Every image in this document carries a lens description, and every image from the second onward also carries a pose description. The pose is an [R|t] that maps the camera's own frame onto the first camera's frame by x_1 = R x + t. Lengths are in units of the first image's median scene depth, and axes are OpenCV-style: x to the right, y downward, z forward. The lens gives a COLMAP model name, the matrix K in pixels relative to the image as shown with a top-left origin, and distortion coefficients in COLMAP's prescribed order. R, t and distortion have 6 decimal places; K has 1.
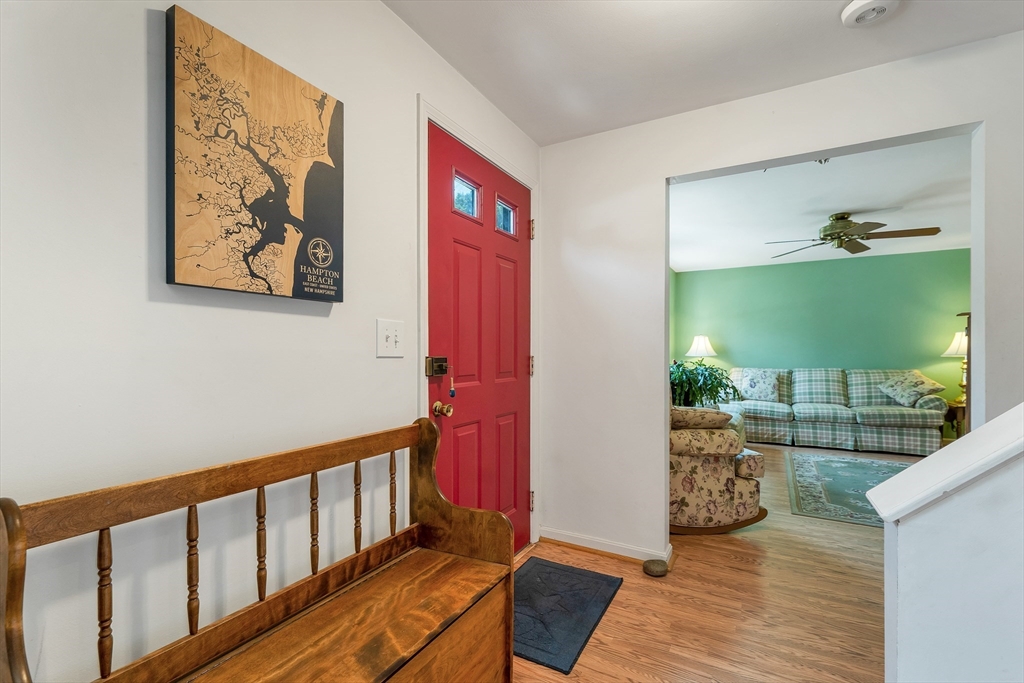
lens RADIAL K [[438.4, 0, 514.2], [0, 438.4, 347.3], [0, 0, 1]] dist [0.001272, -0.000294]
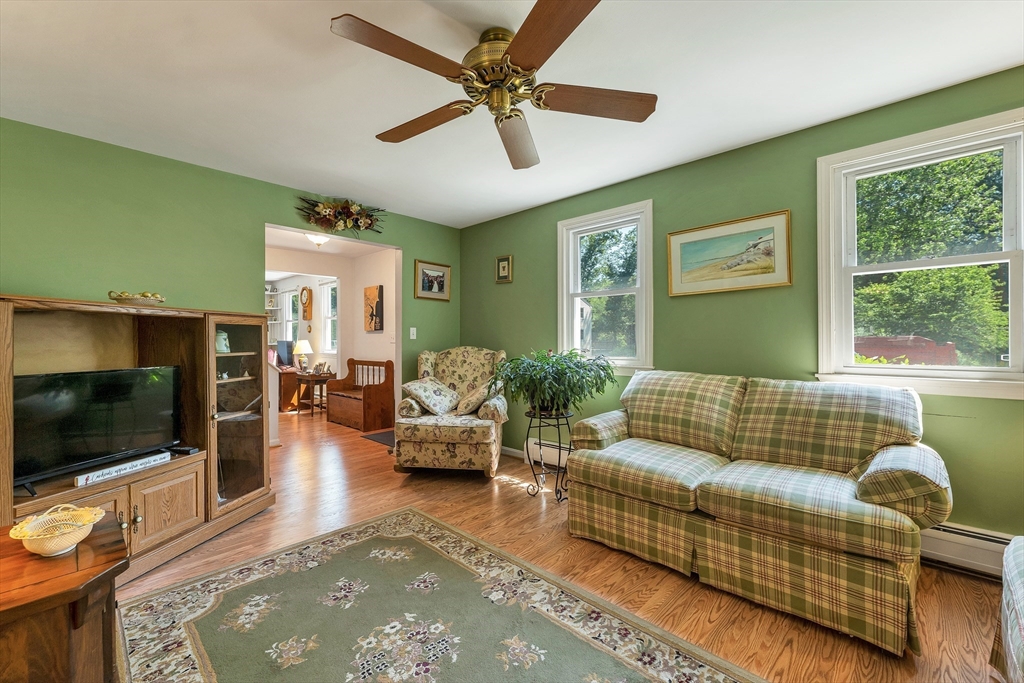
lens RADIAL K [[427.8, 0, 512.5], [0, 427.8, 343.5], [0, 0, 1]] dist [-0.002384, 0.000370]
pose [[-0.242754, -0.001347, -0.970087, 3.037881], [0.007490, 0.999967, -0.003262, 0.045839], [0.970059, -0.008058, -0.242736, 2.932208]]
